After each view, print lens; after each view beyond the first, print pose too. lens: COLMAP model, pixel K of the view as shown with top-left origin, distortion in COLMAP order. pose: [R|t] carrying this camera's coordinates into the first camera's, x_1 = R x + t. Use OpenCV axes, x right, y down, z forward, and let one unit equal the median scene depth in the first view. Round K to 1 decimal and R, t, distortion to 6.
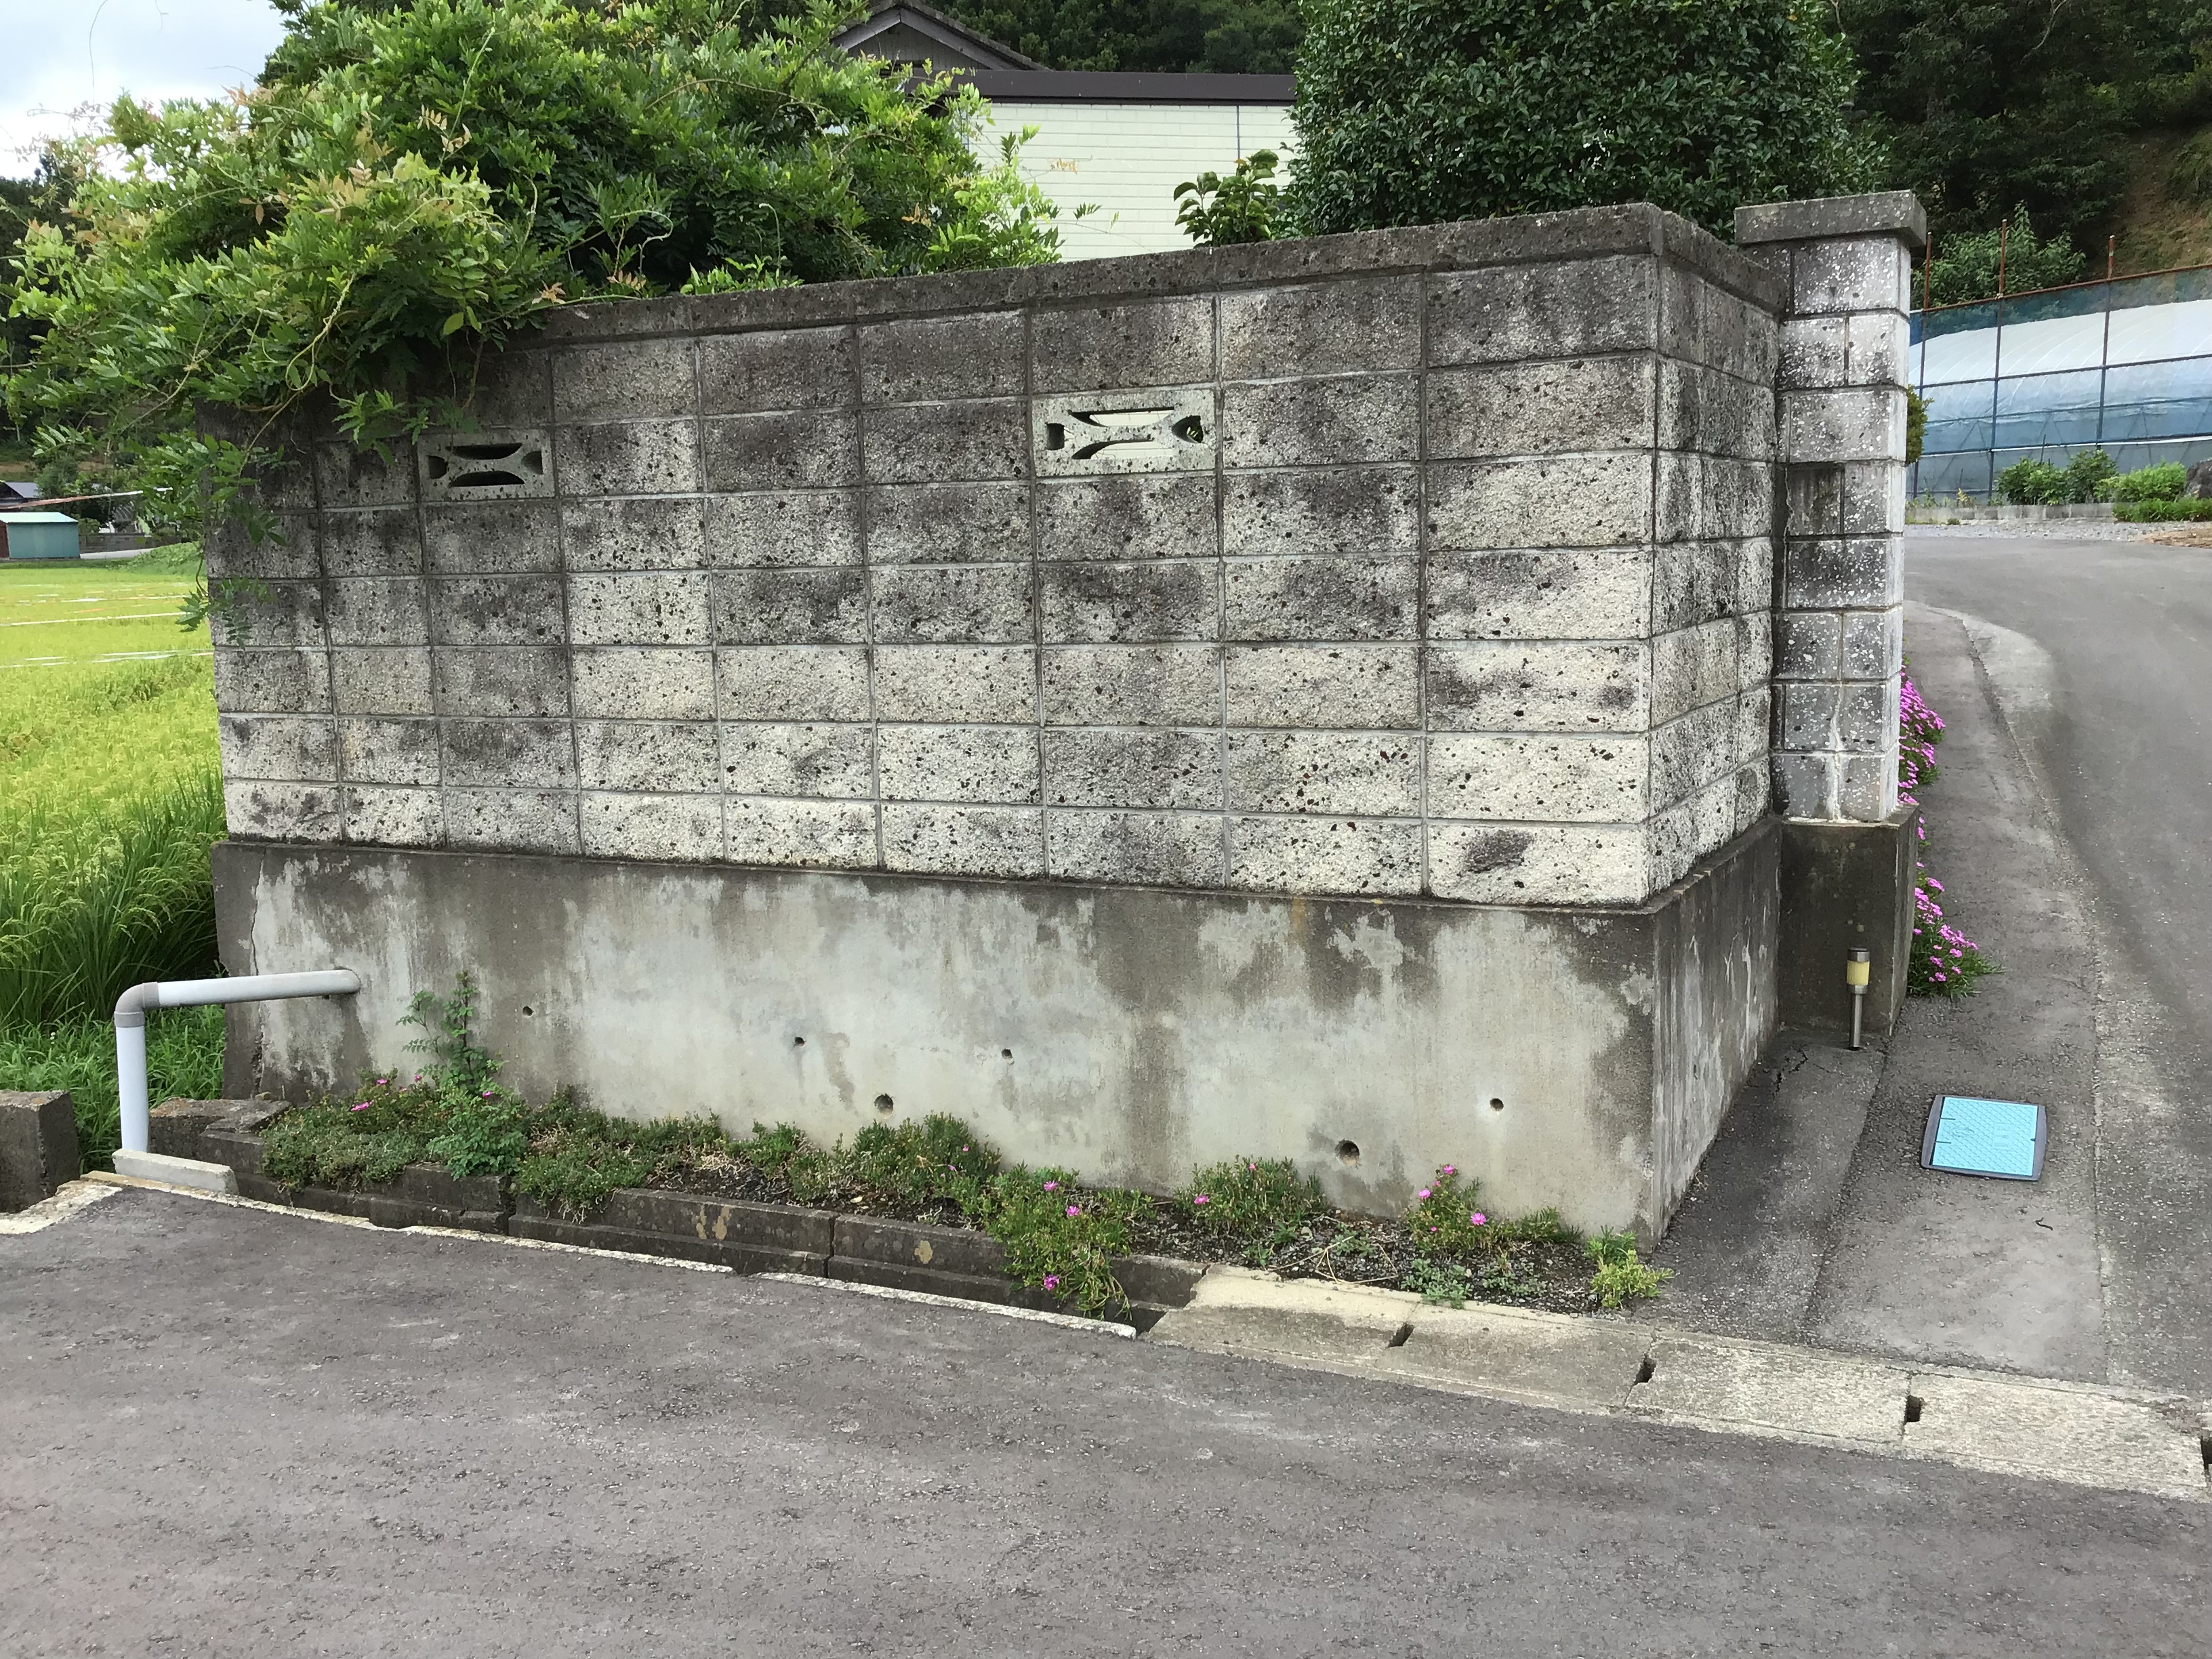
lens RADIAL K [[2067.2, 0, 1106.0], [0, 2067.2, 829.5], [0, 0, 1]] dist [0.092599, -0.223454]
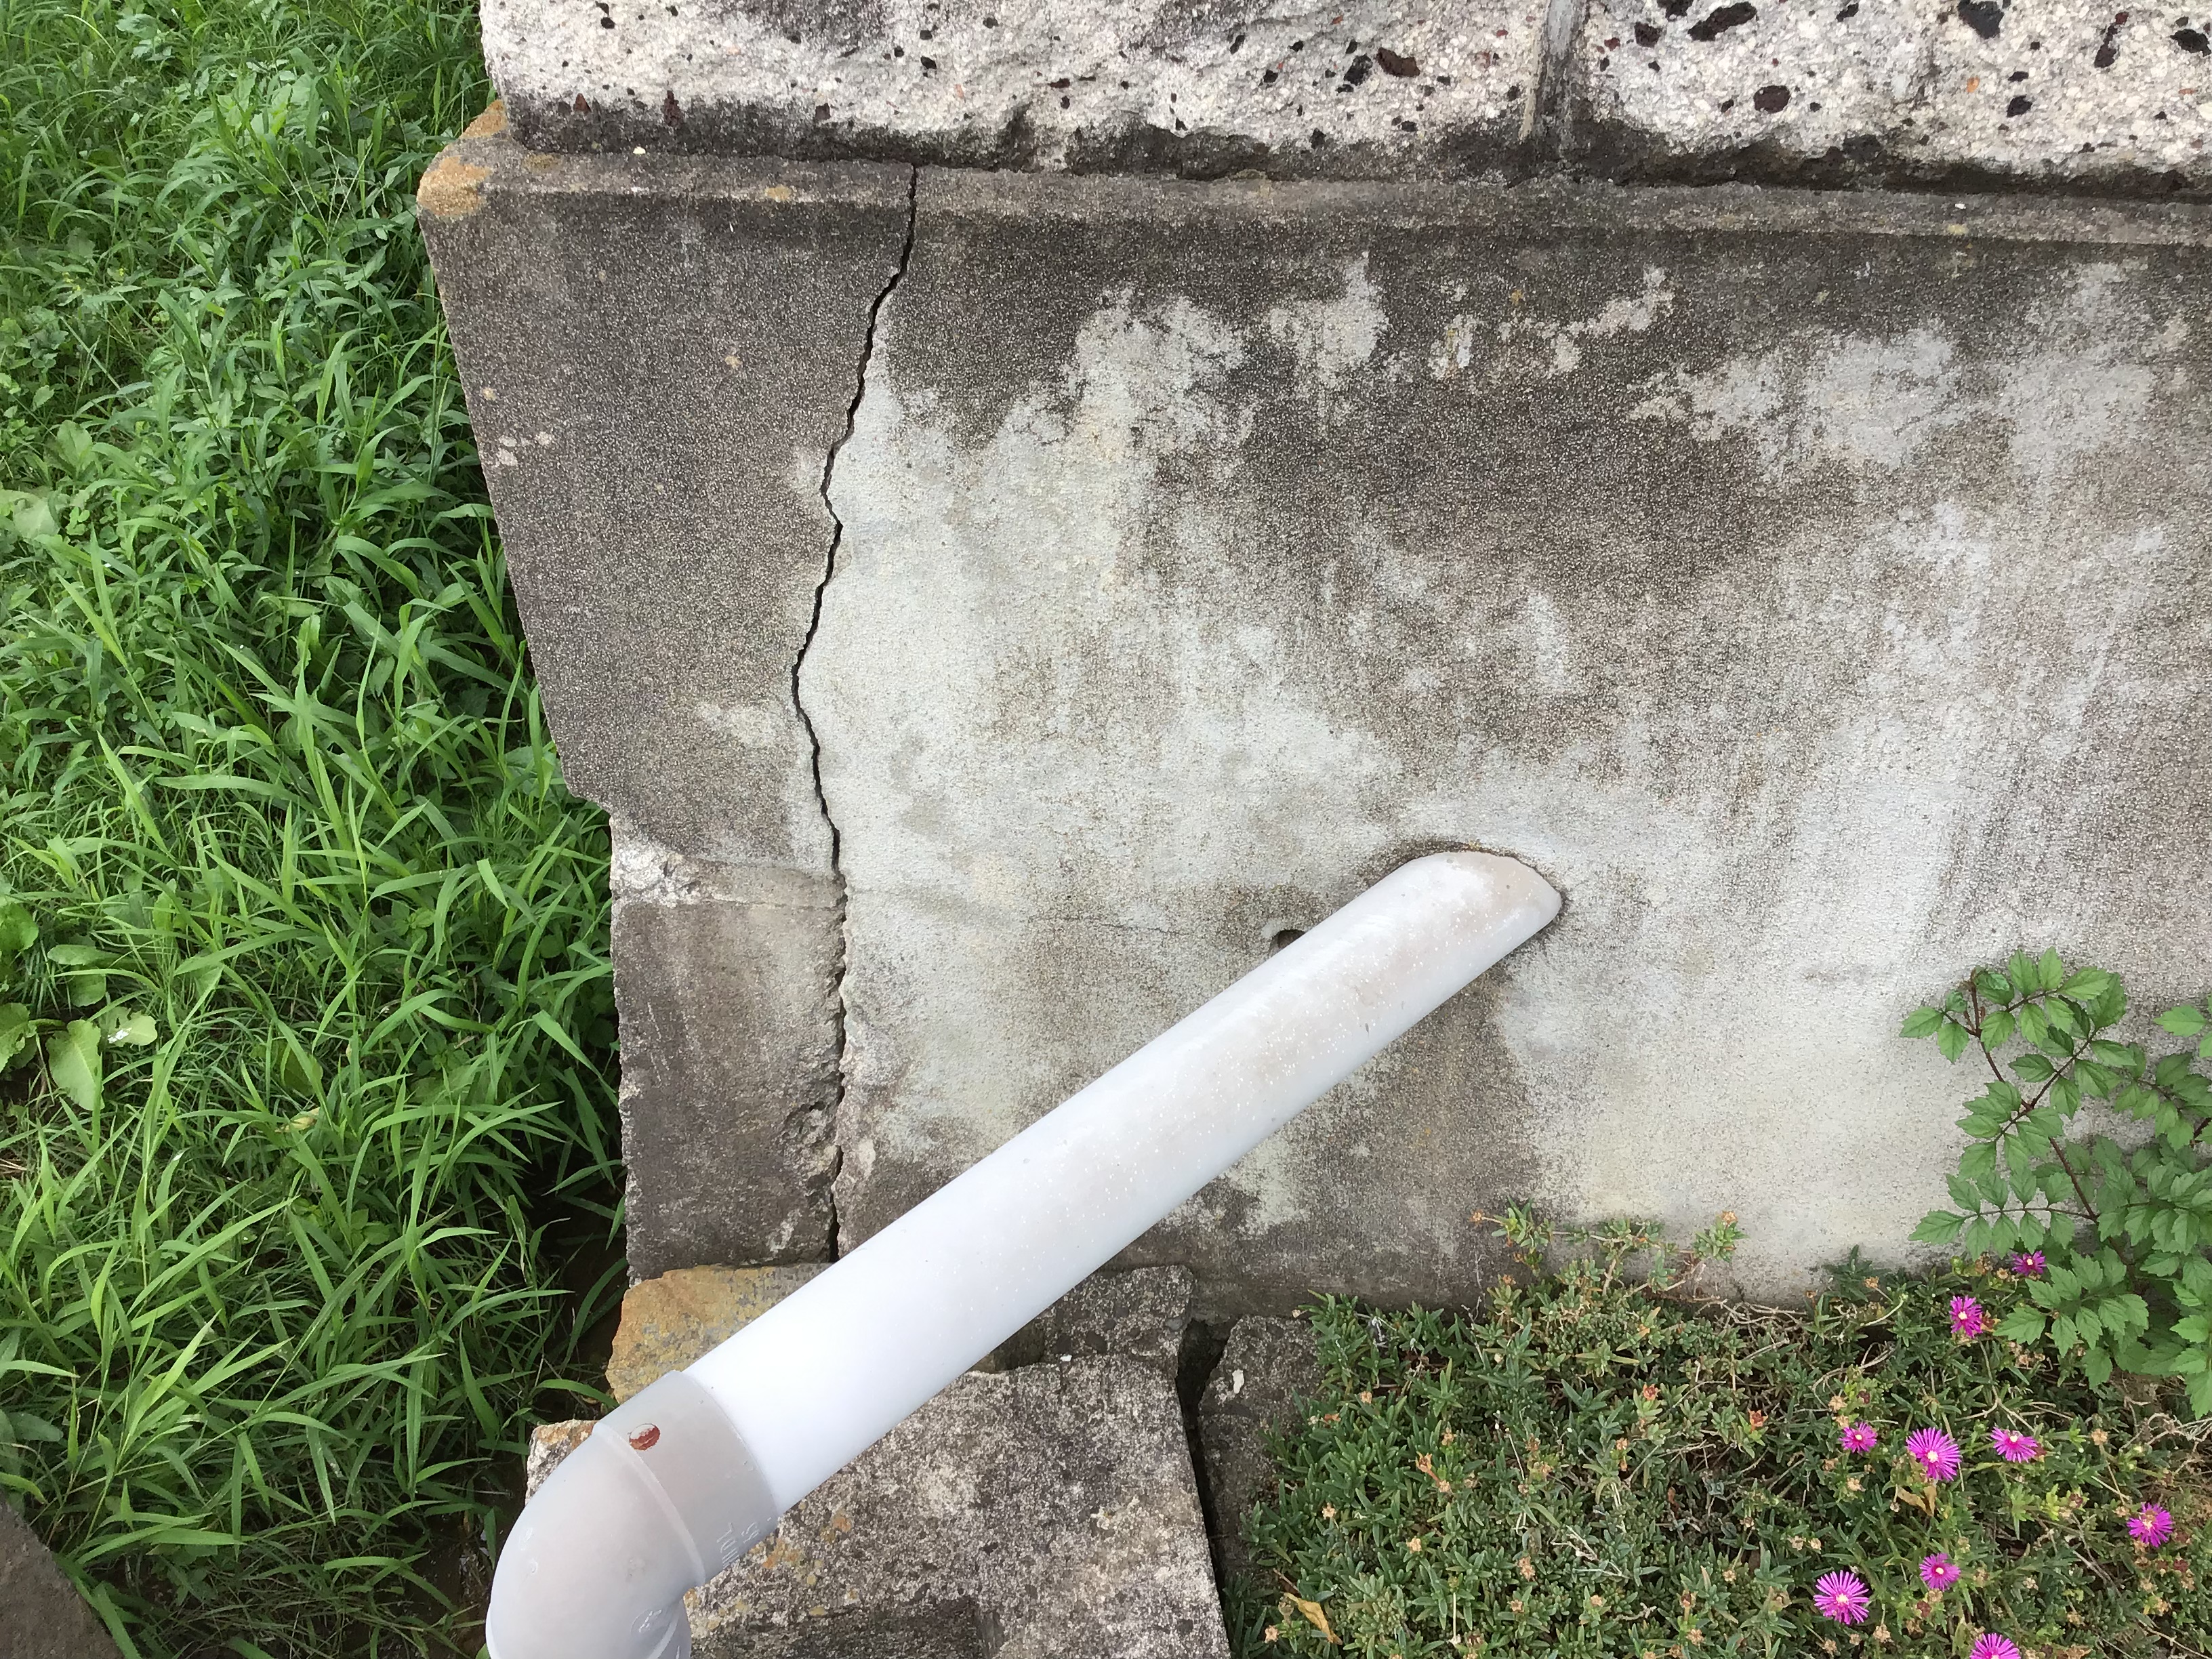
lens RADIAL K [[1980.0, 0, 1106.0], [0, 1980.0, 829.5], [0, 0, 1]] dist [0.106766, -0.189960]
pose [[0.955686, -0.197376, 0.218419, -0.508855], [0.043131, 0.827813, 0.559343, -0.040661], [-0.291211, -0.525136, 0.799643, 1.017901]]
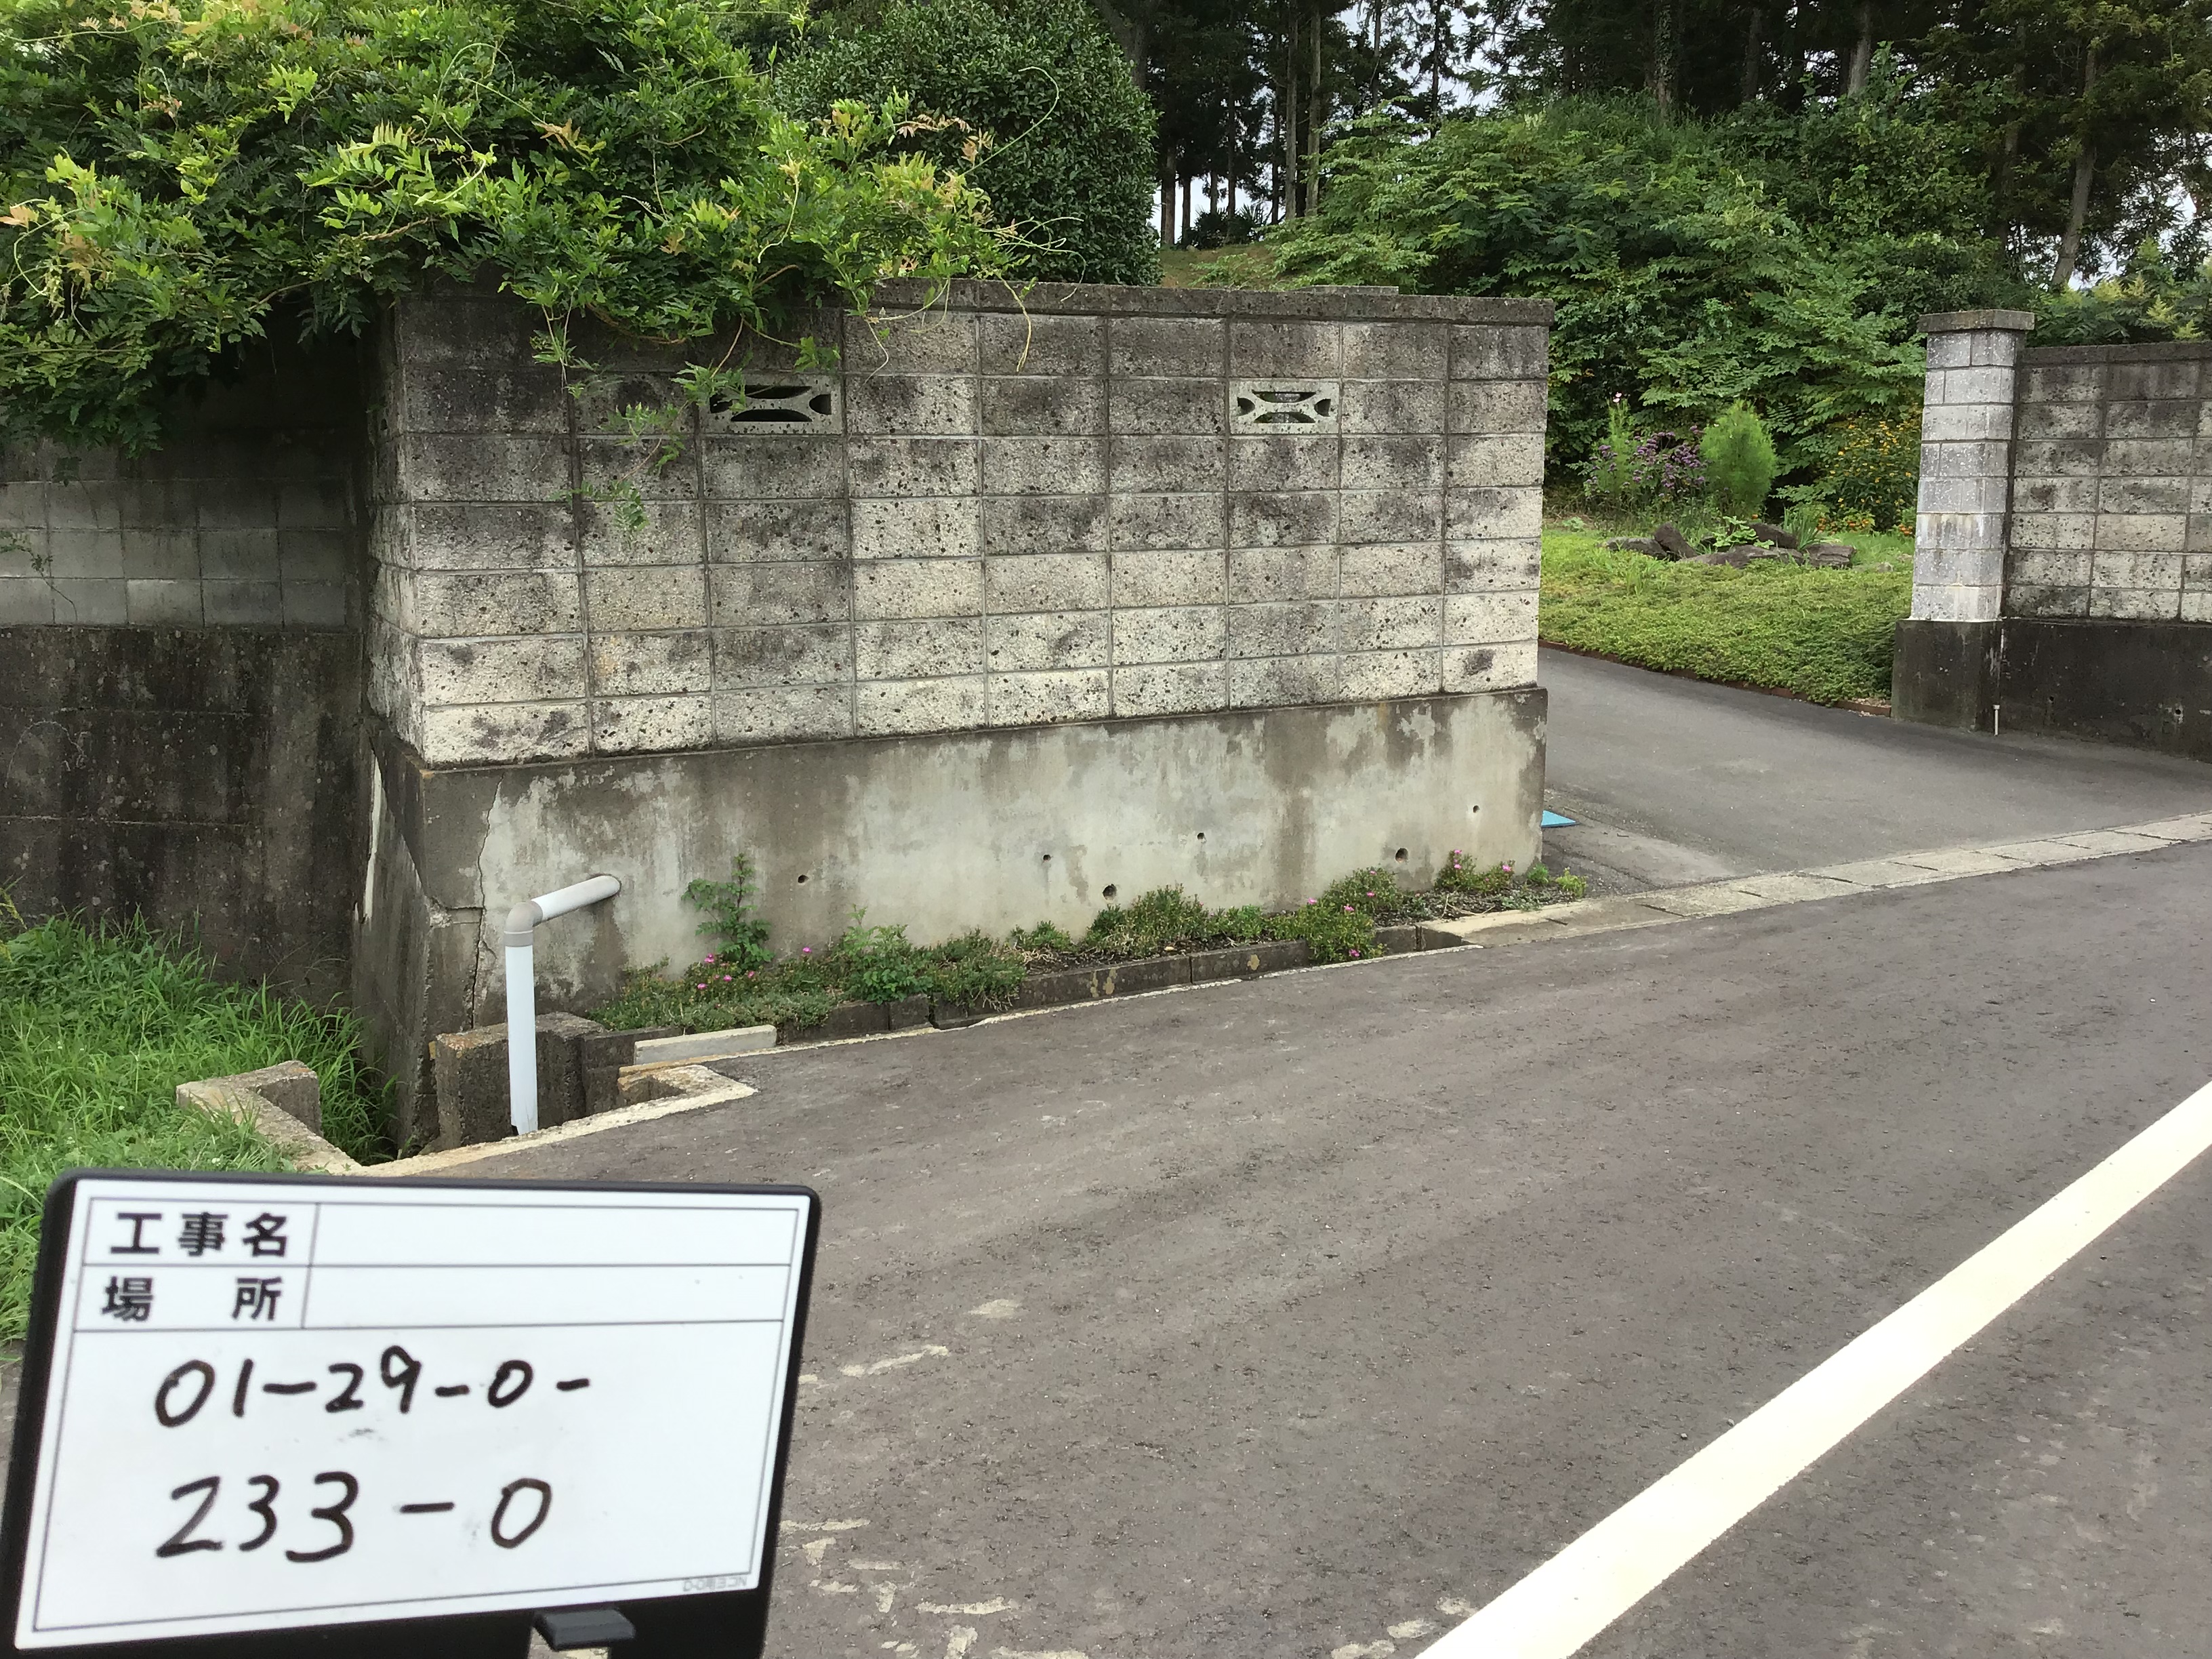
lens RADIAL K [[2067.2, 0, 1106.0], [0, 2067.2, 829.5], [0, 0, 1]] dist [0.092599, -0.223454]
pose [[0.583255, -0.116166, 0.803940, -1.239607], [0.105661, 0.992162, 0.066707, 0.001072], [-0.805388, 0.046038, 0.590957, 0.202986]]
